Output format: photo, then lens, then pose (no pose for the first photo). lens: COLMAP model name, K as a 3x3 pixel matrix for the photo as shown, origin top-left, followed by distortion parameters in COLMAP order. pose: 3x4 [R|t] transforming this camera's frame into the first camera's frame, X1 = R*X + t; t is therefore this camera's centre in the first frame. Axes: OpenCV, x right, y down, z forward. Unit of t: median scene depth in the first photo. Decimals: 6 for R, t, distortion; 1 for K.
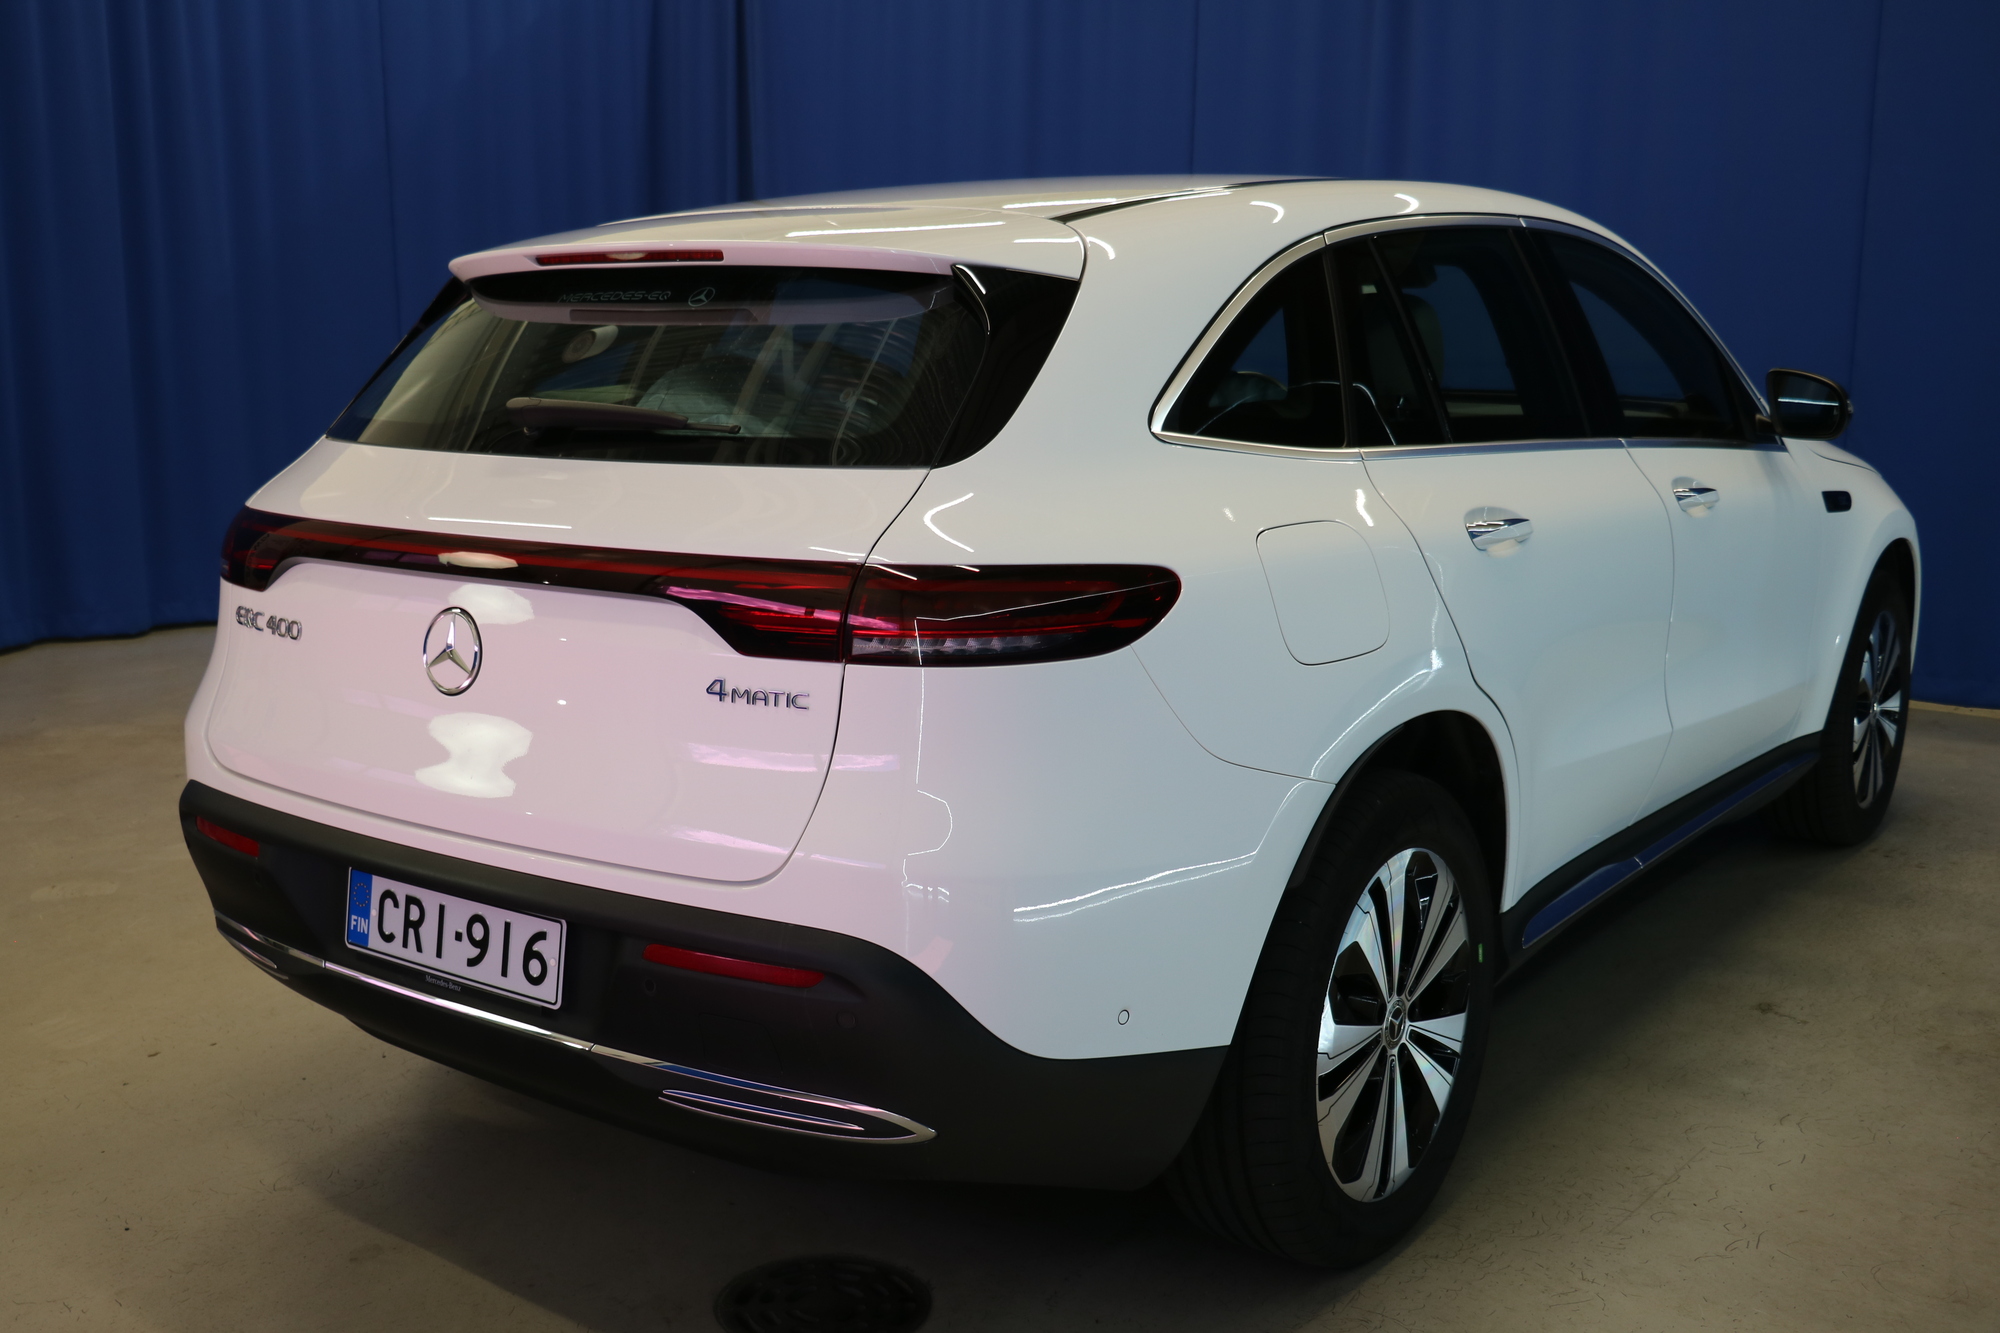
lens RADIAL K [[2224.5, 0, 858.7], [0, 2224.5, 615.4], [0, 0, 1]] dist [-0.018612, -0.001229]
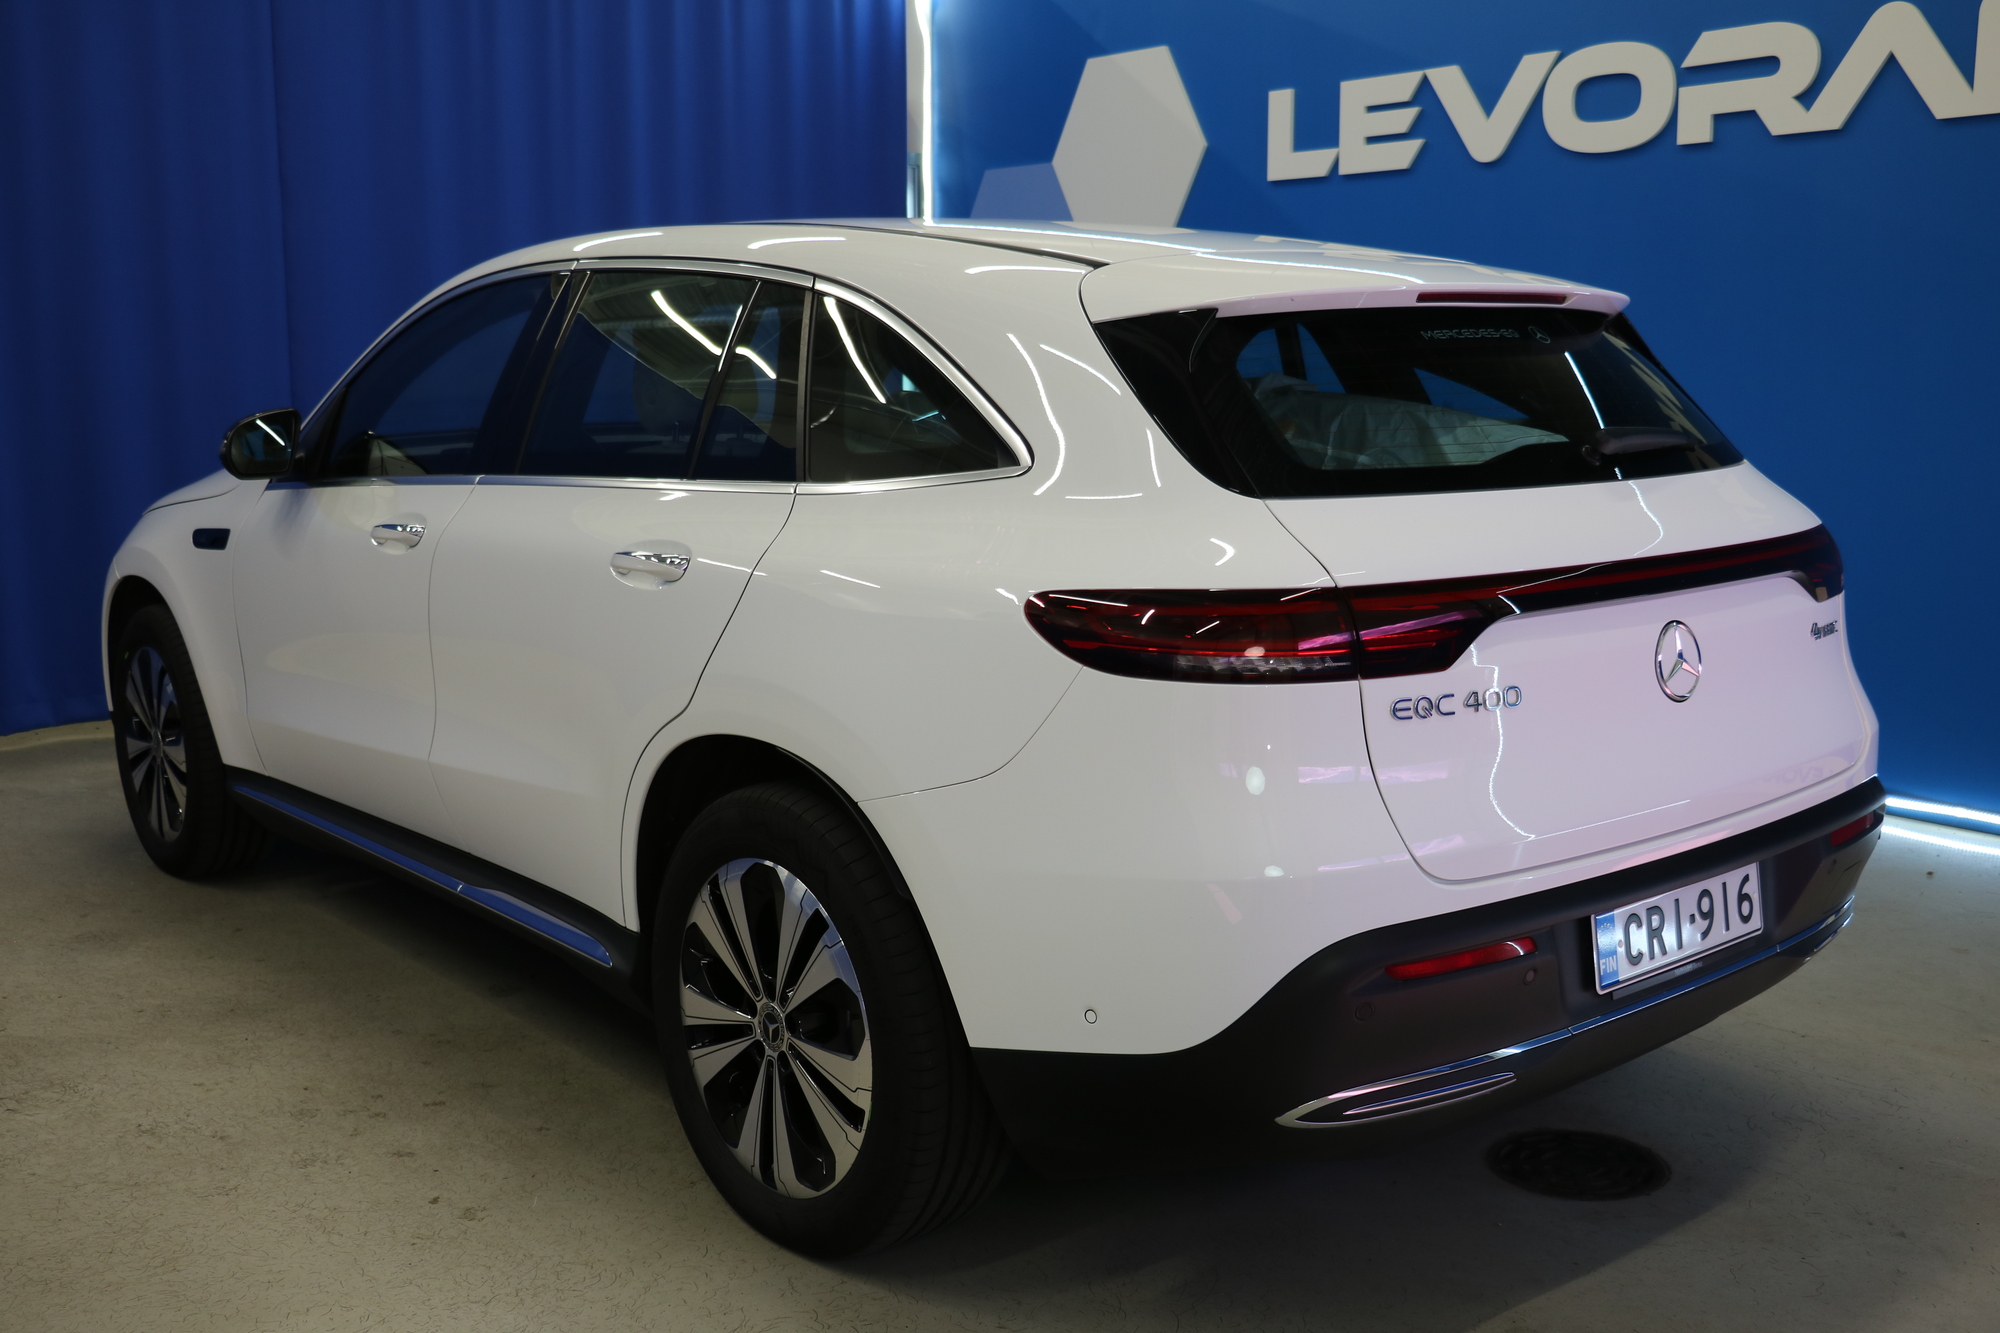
lens RADIAL K [[2270.0, 0, 1000.0], [0, 2270.0, 666.5], [0, 0, 1]] dist [-0.040425, 0.043644]
pose [[0.081722, -0.138889, 0.986930, -1.288310], [0.143264, 0.981596, 0.126276, -0.166721], [-0.986305, 0.131072, 0.100116, 1.208751]]
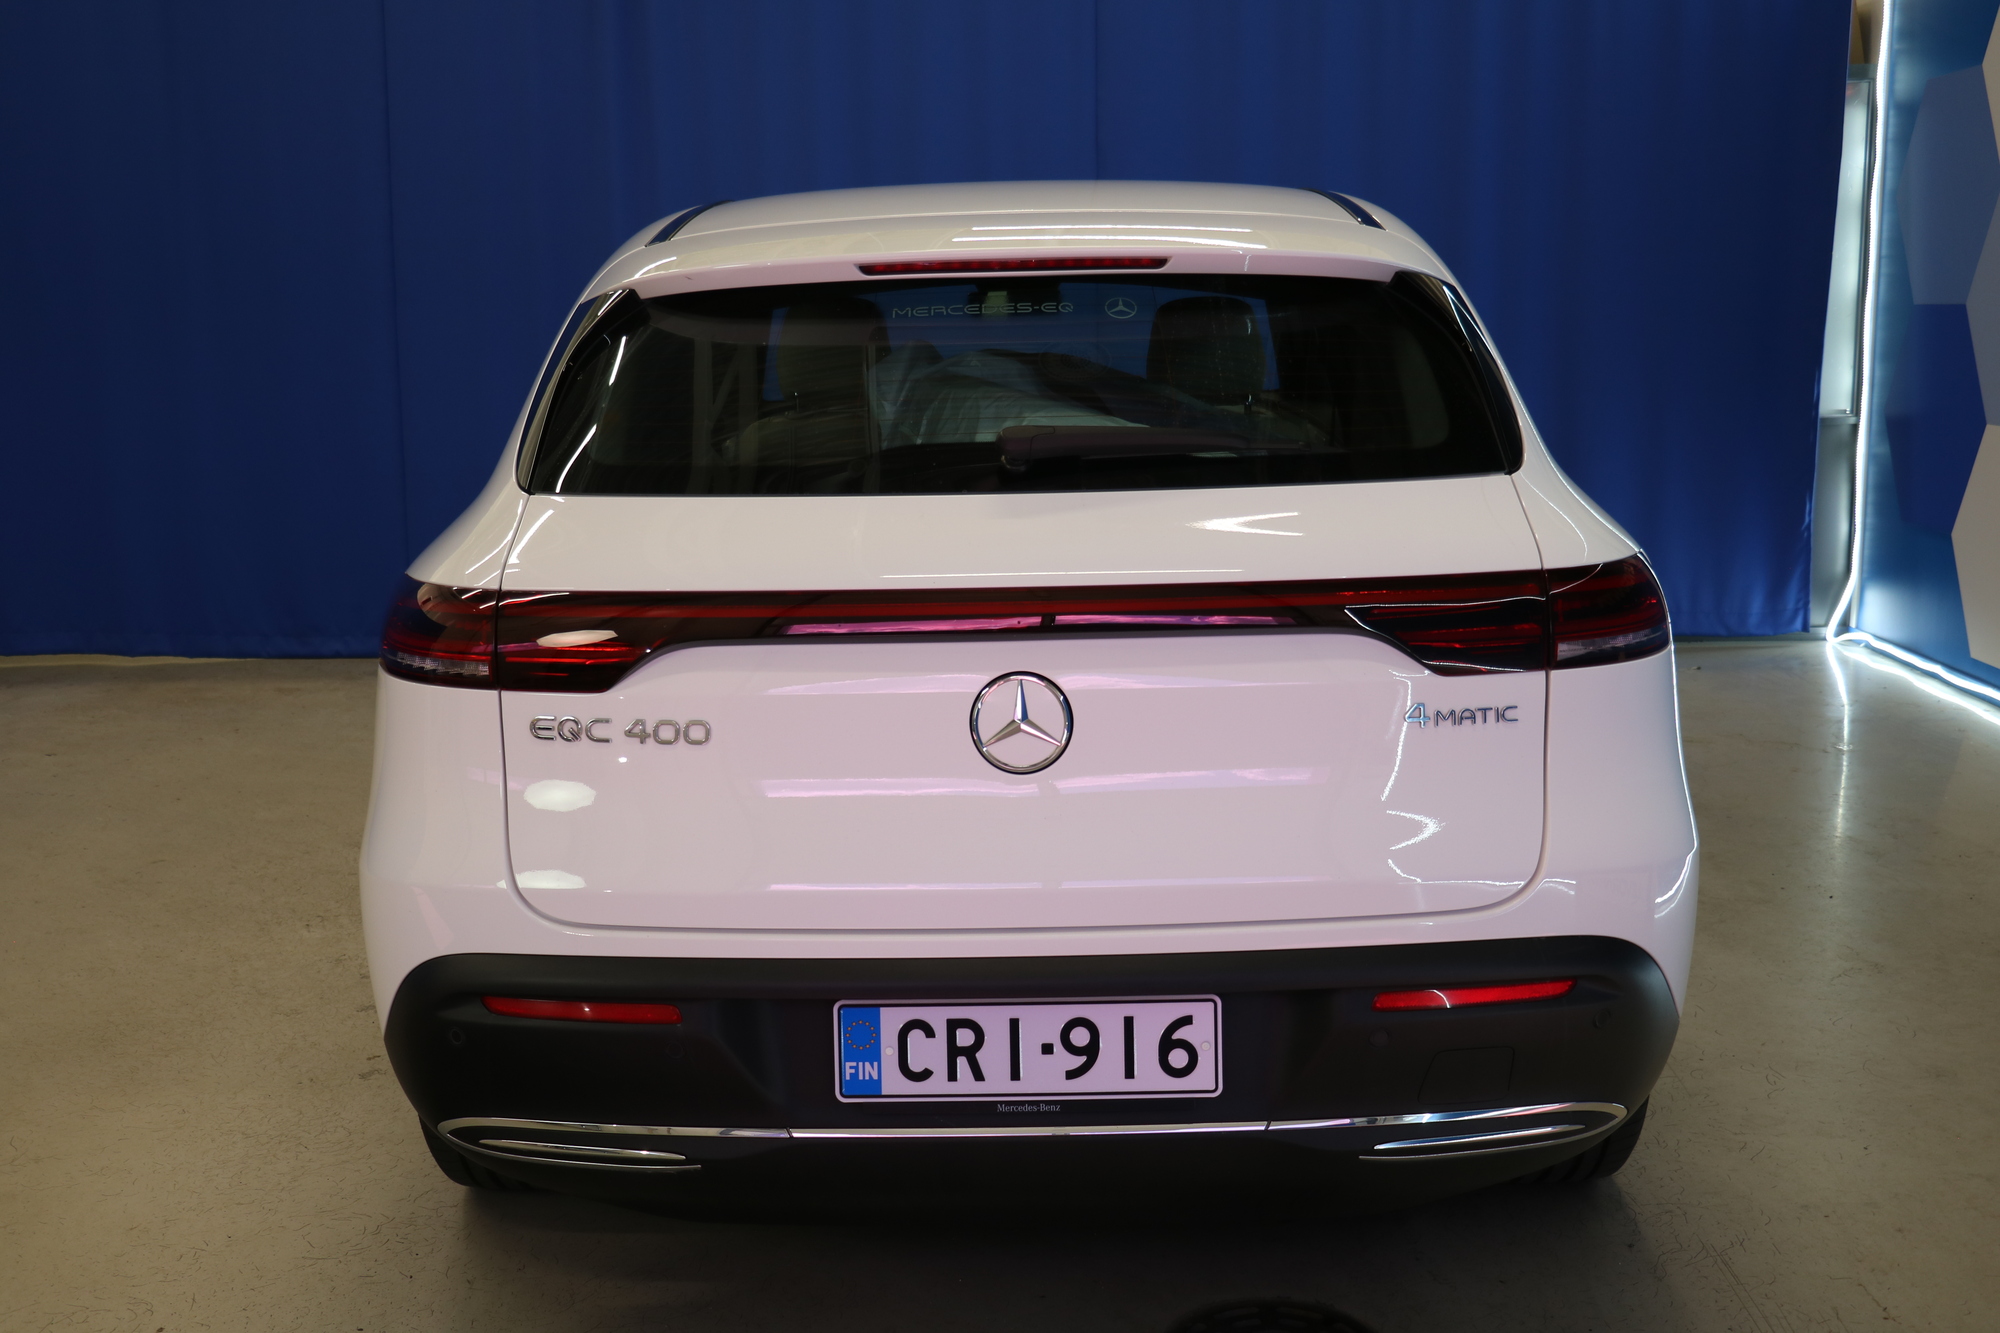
lens RADIAL K [[2270.0, 0, 1000.0], [0, 2270.0, 666.5], [0, 0, 1]] dist [-0.040425, 0.043644]
pose [[0.768401, -0.110275, 0.630396, -0.733903], [0.105648, 0.993385, 0.044996, -0.045334], [-0.631188, 0.032025, 0.774968, 0.321643]]
